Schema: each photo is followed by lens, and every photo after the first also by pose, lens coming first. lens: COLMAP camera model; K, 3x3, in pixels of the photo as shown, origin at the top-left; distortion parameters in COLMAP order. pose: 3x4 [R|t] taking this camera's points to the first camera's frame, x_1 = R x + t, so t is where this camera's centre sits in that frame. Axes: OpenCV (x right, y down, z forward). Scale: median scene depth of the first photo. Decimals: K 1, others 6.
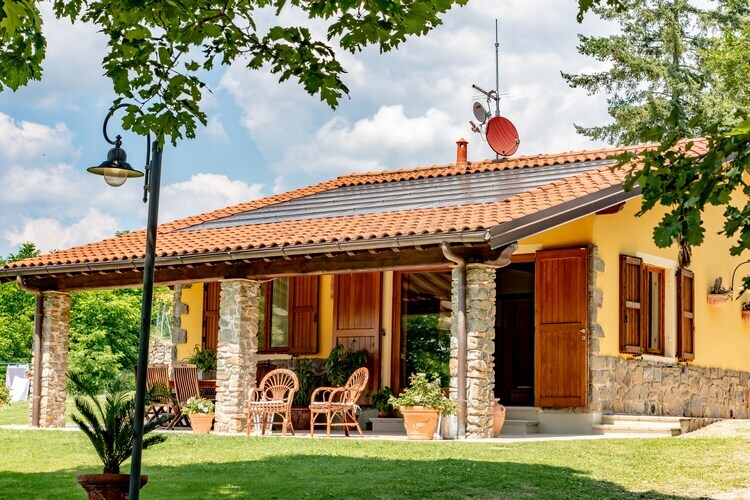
lens RADIAL K [[1470.8, 0, 375.0], [0, 1470.8, 250.0], [0, 0, 1]] dist [-0.024710, -0.264349]
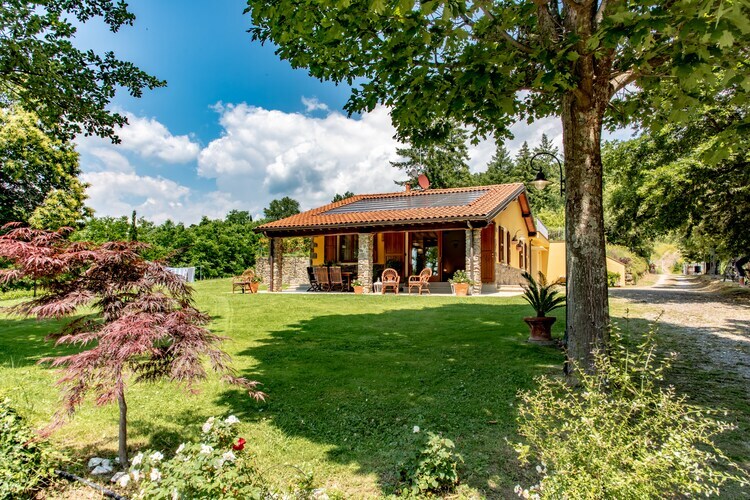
lens RADIAL K [[518.6, 0, 375.0], [0, 518.6, 250.0], [0, 0, 1]] dist [-0.106122, -0.001166]
pose [[0.977666, 0.006303, 0.210072, -0.263025], [-0.016044, 0.998872, 0.044697, 0.008107], [-0.209554, -0.047069, 0.976664, 0.116829]]
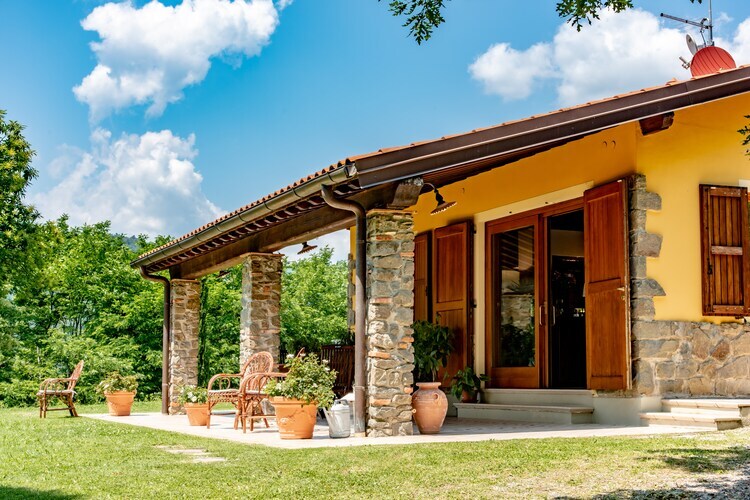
lens RADIAL K [[1163.6, 0, 375.0], [0, 1163.6, 250.0], [0, 0, 1]] dist [-0.030793, -0.056537]
pose [[0.861662, -0.073351, -0.502154, 0.328520], [0.072192, 0.997153, -0.021781, 0.038369], [0.502322, -0.017484, 0.864504, 0.413103]]
